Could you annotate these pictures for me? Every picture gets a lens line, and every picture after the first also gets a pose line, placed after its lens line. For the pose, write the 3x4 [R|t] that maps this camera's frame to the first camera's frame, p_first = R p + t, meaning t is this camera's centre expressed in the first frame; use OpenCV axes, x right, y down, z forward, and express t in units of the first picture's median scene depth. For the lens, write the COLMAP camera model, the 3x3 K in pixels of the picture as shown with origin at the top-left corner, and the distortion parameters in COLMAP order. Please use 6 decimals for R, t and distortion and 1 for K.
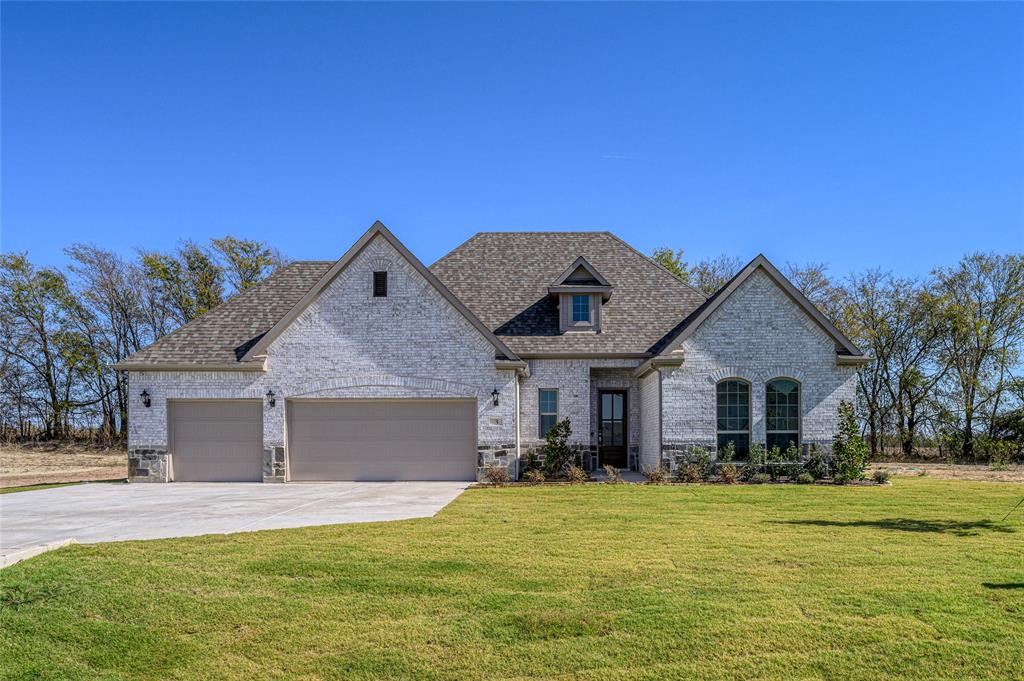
lens RADIAL K [[711.4, 0, 538.4], [0, 711.4, 405.4], [0, 0, 1]] dist [0.001634, -0.000992]
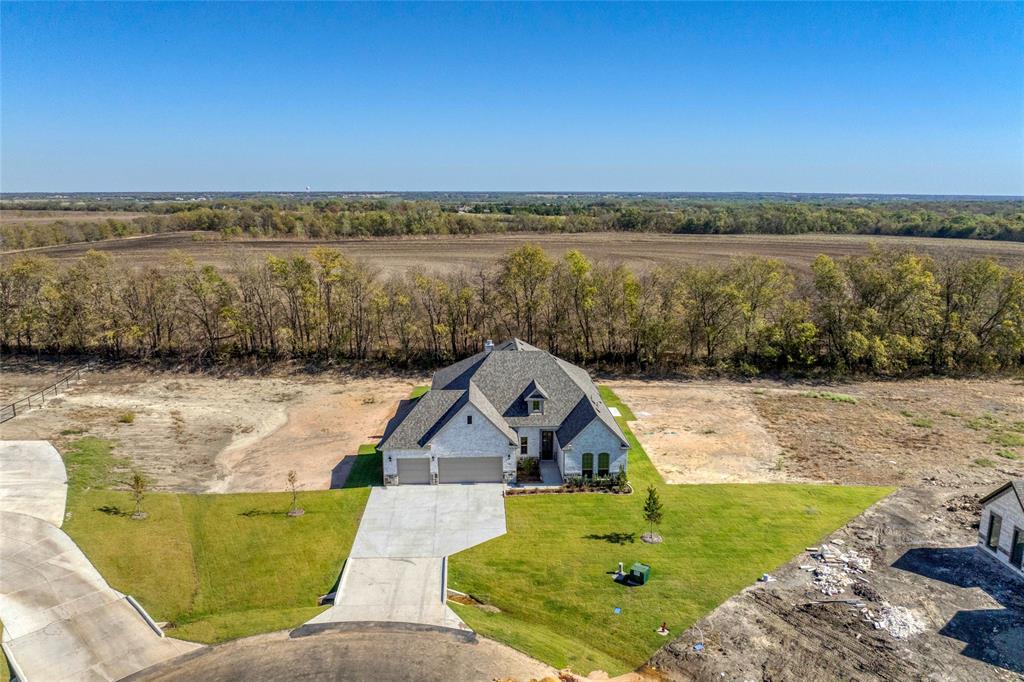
lens RADIAL K [[595.2, 0, 516.2], [0, 595.2, 319.8], [0, 0, 1]] dist [0.011583, -0.000926]
pose [[0.997516, 0.000734, 0.070437, -0.205526], [-0.014445, 0.980826, 0.194351, -1.050870], [-0.068944, -0.194886, 0.978400, -1.317221]]
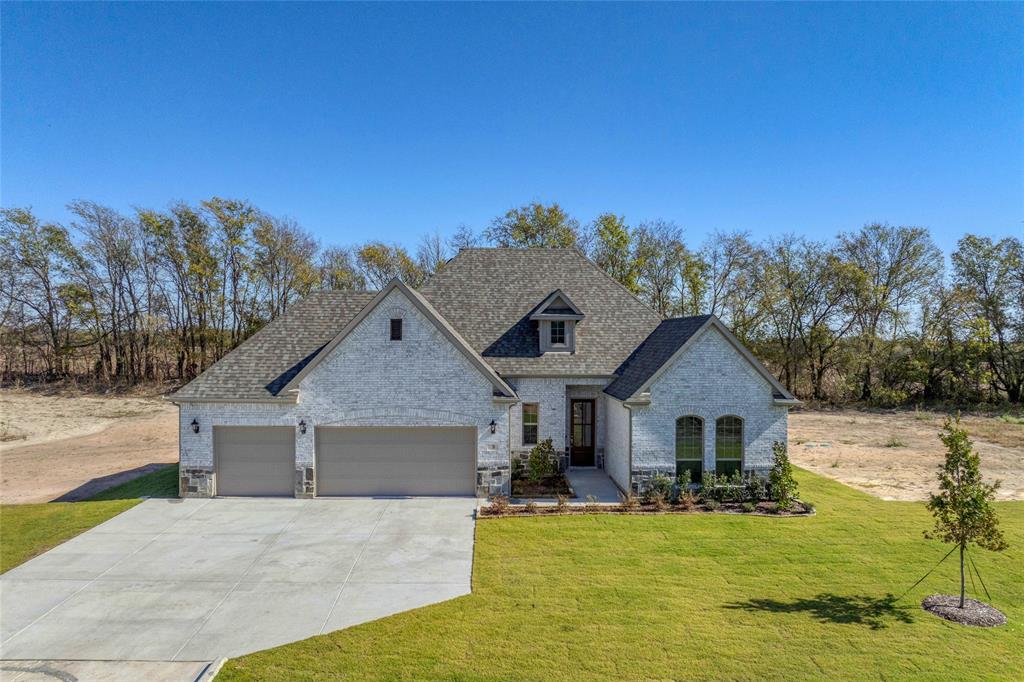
lens RADIAL K [[656.1, 0, 511.6], [0, 656.1, 309.0], [0, 0, 1]] dist [-0.019849, -0.010377]
pose [[0.998749, 0.012815, 0.048335, -0.083991], [-0.012760, 0.999918, -0.001455, -0.206995], [-0.048349, 0.000836, 0.998830, -0.100145]]
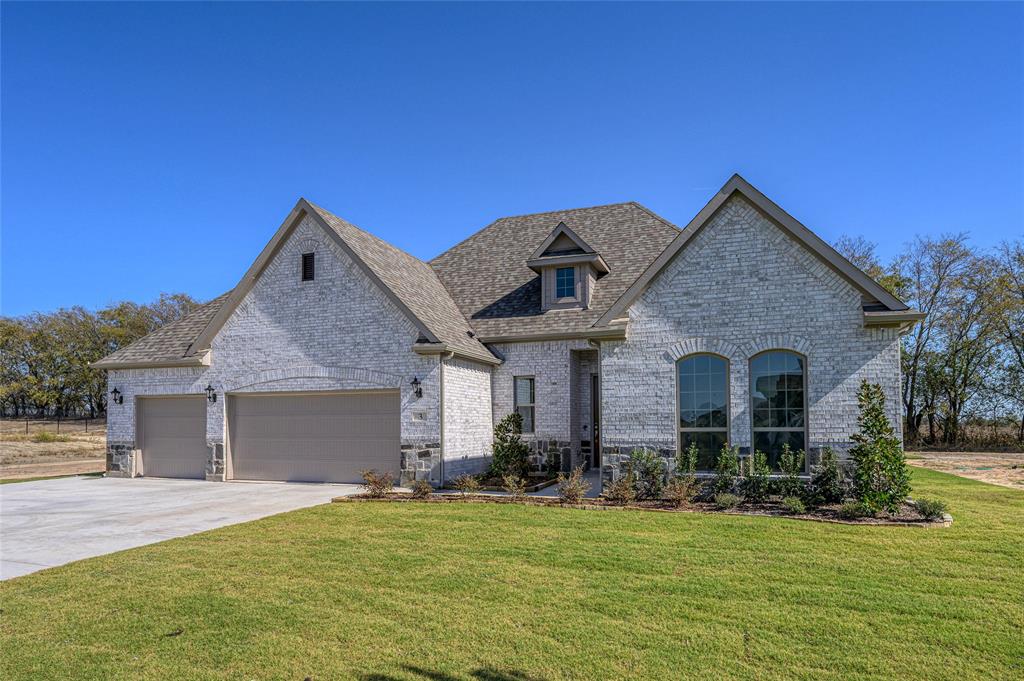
lens RADIAL K [[571.6, 0, 528.9], [0, 571.6, 383.0], [0, 0, 1]] dist [-0.004579, 0.003296]
pose [[0.950985, -0.023578, -0.308336, 0.275114], [0.017927, 0.999616, -0.021150, 0.000100], [0.308716, 0.014586, 0.951042, 0.390509]]
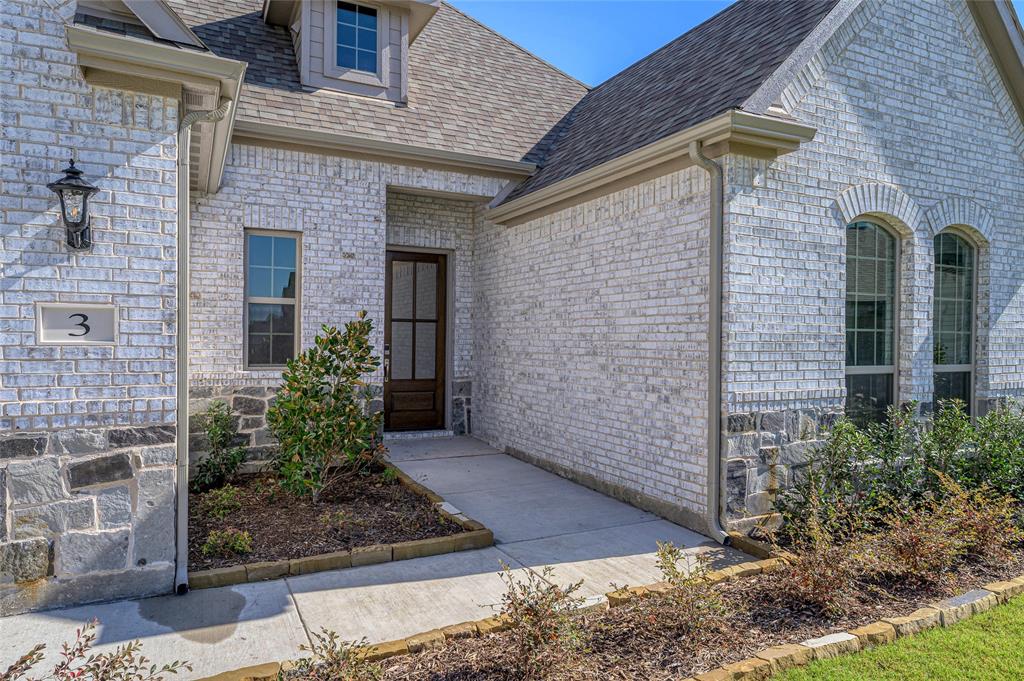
lens RADIAL K [[633.2, 0, 490.4], [0, 633.2, 336.0], [0, 0, 1]] dist [-0.004929, -0.002598]
pose [[0.898449, 0.013925, 0.438857, -0.031109], [-0.037009, 0.998342, 0.044090, 0.013487], [-0.437516, -0.055854, 0.897474, 0.772633]]
